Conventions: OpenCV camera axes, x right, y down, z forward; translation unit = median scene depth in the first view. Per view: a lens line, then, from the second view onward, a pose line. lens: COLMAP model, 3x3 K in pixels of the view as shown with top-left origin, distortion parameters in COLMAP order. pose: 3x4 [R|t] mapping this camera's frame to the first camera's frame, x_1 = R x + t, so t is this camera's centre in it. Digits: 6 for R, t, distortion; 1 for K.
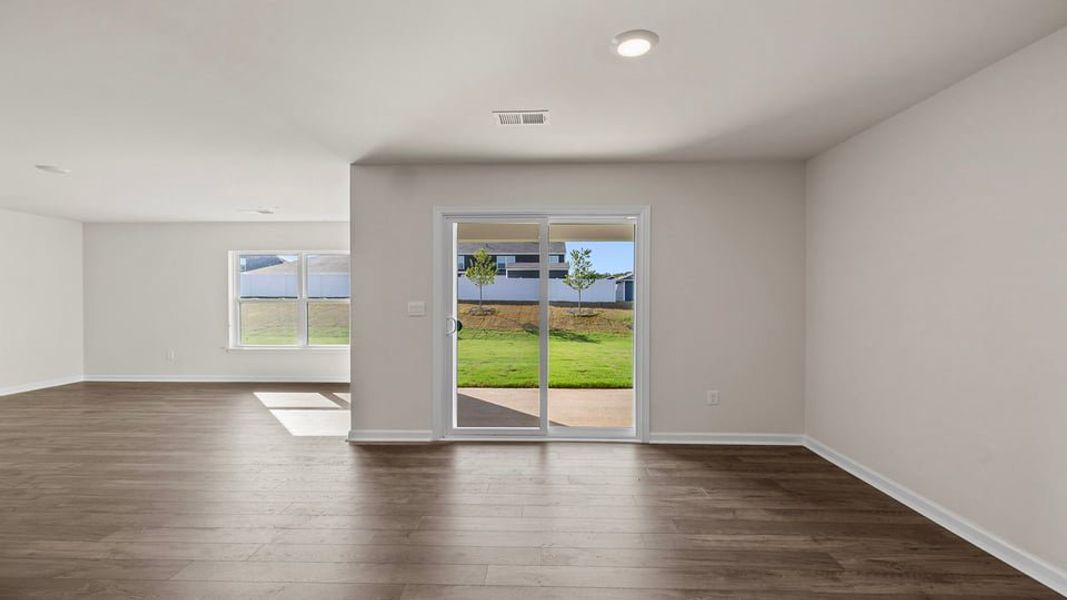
lens RADIAL K [[455.0, 0, 529.3], [0, 455.0, 300.2], [0, 0, 1]] dist [0.004972, -0.000586]
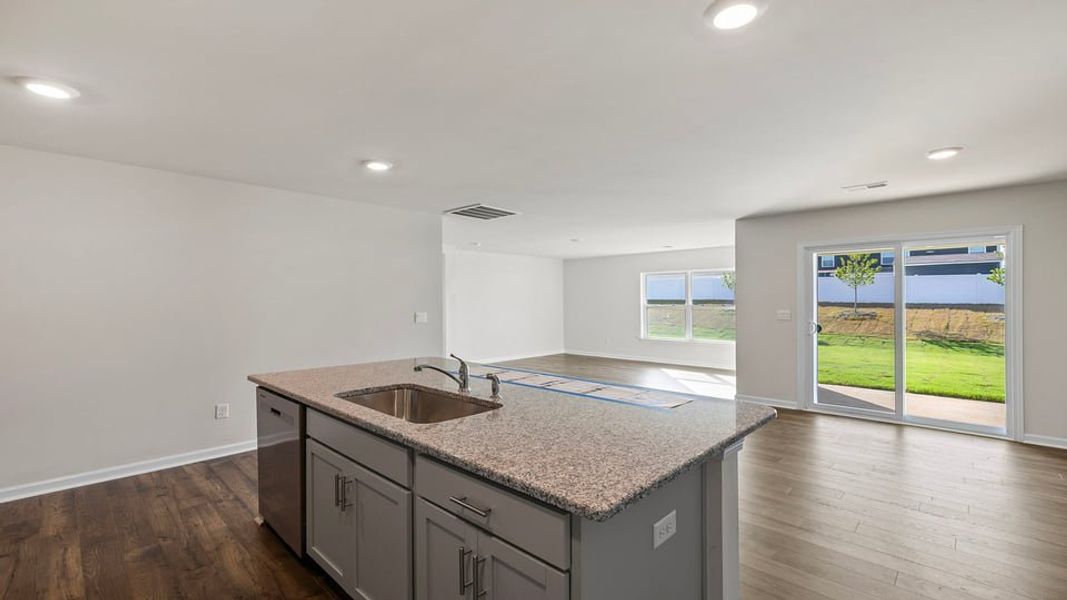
lens RADIAL K [[455.0, 0, 532.6], [0, 455.0, 299.1], [0, 0, 1]] dist [0.004972, -0.000586]
pose [[0.745934, -0.004237, -0.666006, 0.065040], [0.001170, 0.999987, -0.005052, -0.014139], [0.666018, 0.002989, 0.745929, -0.331674]]
